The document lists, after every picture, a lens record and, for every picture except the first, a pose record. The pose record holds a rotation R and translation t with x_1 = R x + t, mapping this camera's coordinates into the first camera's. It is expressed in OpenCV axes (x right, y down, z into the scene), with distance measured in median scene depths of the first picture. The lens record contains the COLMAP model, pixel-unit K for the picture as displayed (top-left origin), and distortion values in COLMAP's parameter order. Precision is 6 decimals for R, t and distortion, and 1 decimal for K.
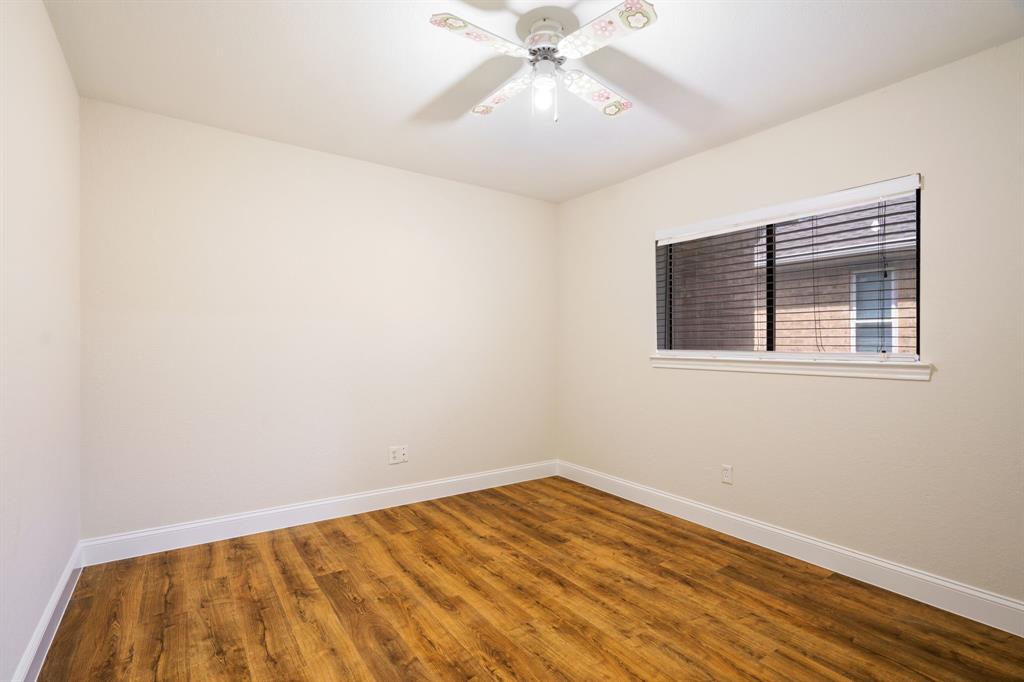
lens RADIAL K [[474.8, 0, 513.4], [0, 474.8, 342.2], [0, 0, 1]] dist [0.003803, 0.000615]
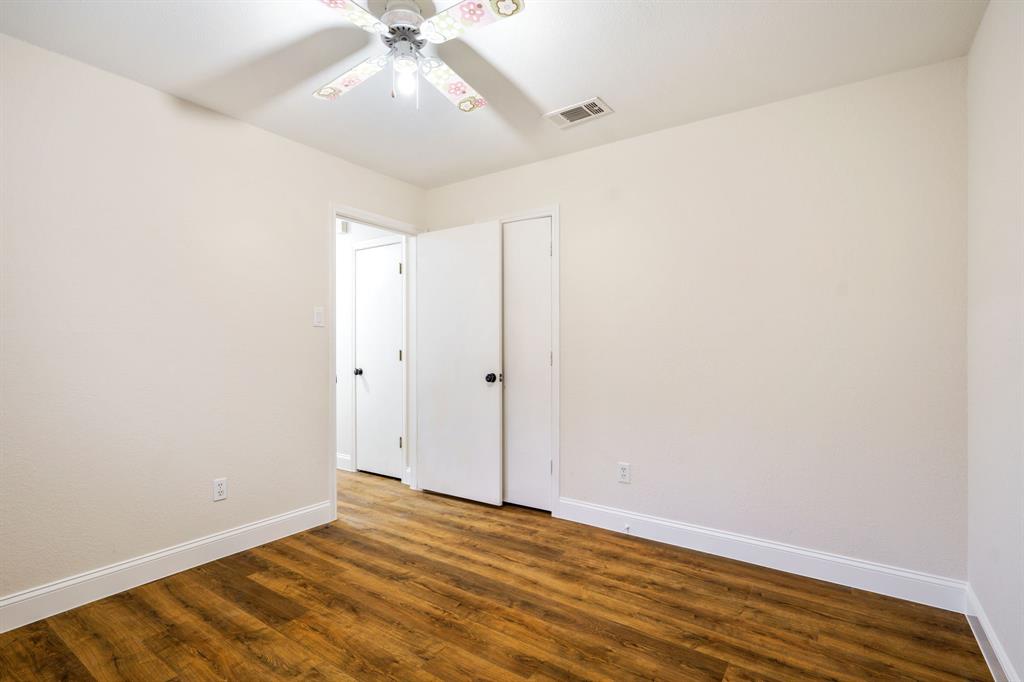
lens RADIAL K [[474.8, 0, 511.0], [0, 474.8, 344.1], [0, 0, 1]] dist [0.003803, 0.000615]
pose [[-0.934665, -0.008759, -0.355422, 0.212198], [-0.005593, 0.999935, -0.009934, 0.002571], [0.355486, -0.007297, -0.934653, 1.952746]]
